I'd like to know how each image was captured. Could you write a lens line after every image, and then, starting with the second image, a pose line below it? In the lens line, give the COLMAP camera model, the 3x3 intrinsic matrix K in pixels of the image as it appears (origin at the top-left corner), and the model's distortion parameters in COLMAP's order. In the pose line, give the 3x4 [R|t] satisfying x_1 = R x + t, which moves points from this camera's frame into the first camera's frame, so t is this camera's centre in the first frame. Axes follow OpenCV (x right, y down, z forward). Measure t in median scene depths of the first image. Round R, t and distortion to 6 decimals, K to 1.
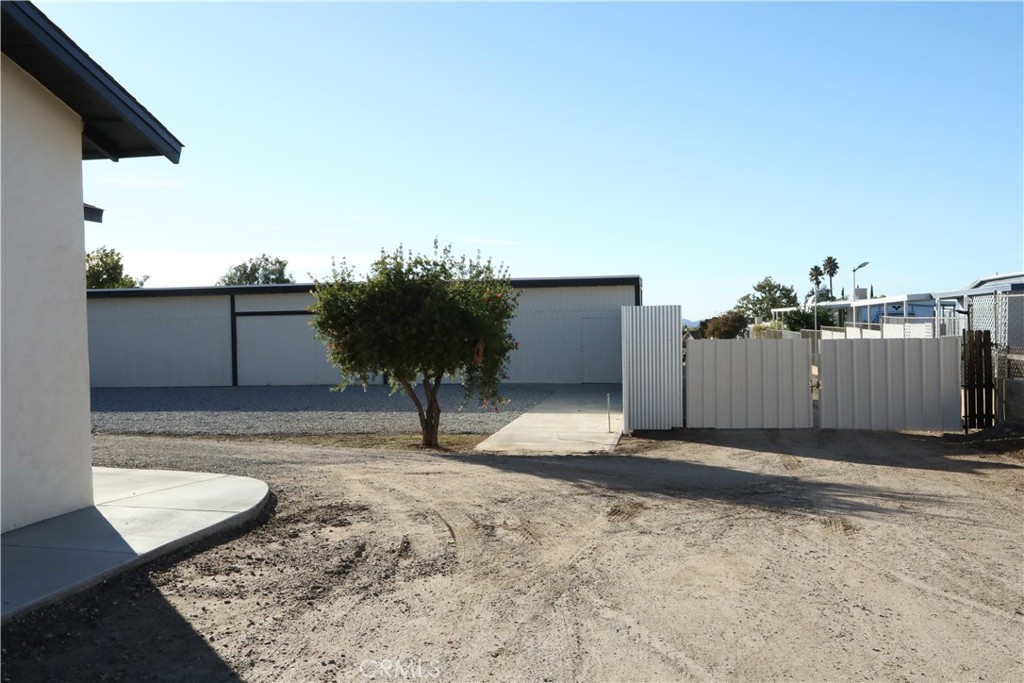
lens RADIAL K [[998.4, 0, 512.0], [0, 998.4, 341.5], [0, 0, 1]] dist [0.068253, -0.000808]
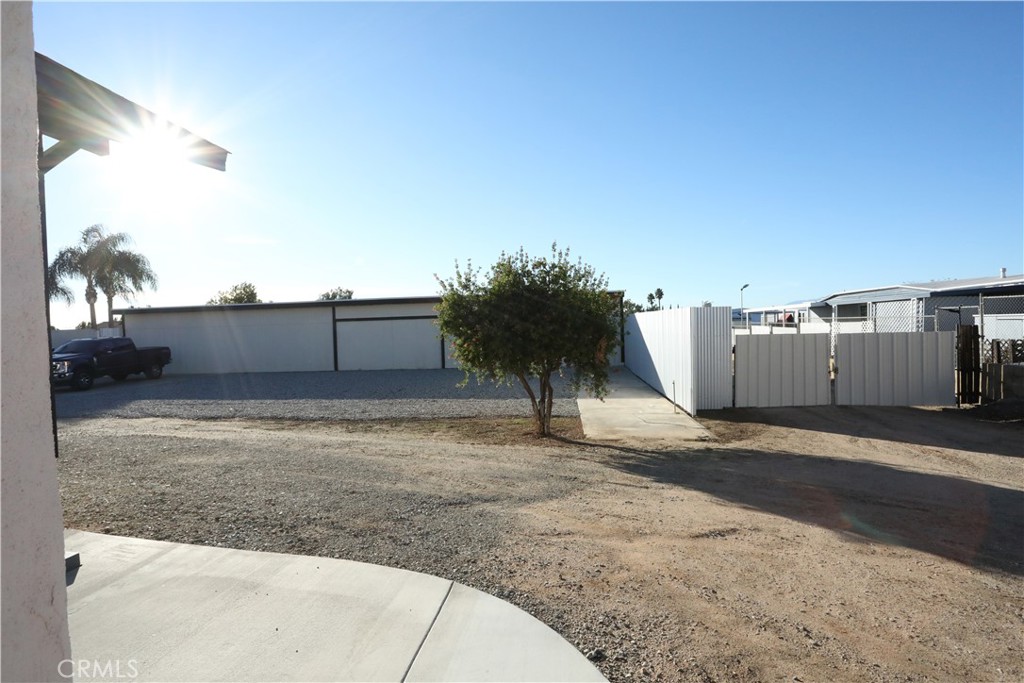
lens RADIAL K [[538.4, 0, 512.0], [0, 538.4, 341.5], [0, 0, 1]] dist [-0.045809, 0.000234]
pose [[0.996902, -0.010867, 0.077896, -0.145025], [0.010179, 0.999906, 0.009229, -0.002548], [-0.077989, -0.008407, 0.996919, 0.376592]]
